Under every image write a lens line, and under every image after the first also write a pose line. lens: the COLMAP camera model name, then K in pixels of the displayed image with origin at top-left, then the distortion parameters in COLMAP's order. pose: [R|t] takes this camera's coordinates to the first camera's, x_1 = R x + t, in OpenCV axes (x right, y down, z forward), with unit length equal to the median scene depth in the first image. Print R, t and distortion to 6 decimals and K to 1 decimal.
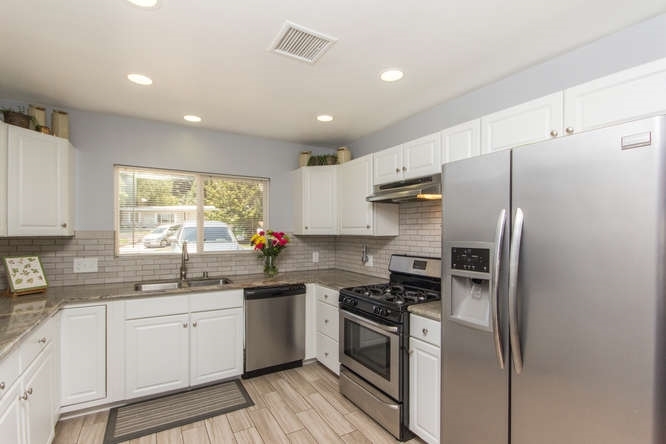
lens RADIAL K [[320.6, 0, 333.4], [0, 320.6, 232.3], [0, 0, 1]] dist [-0.001632, -0.000126]
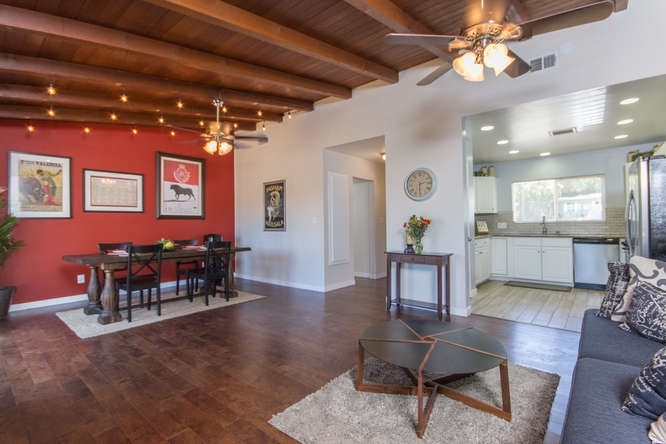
lens RADIAL K [[316.0, 0, 333.0], [0, 316.0, 222.0], [0, 0, 1]] dist [-0.000767, -0.000239]
pose [[0.327386, -0.017782, -0.944723, 1.069771], [0.013136, 0.999812, -0.014267, 0.093763], [0.944799, -0.007739, 0.327558, -0.993485]]
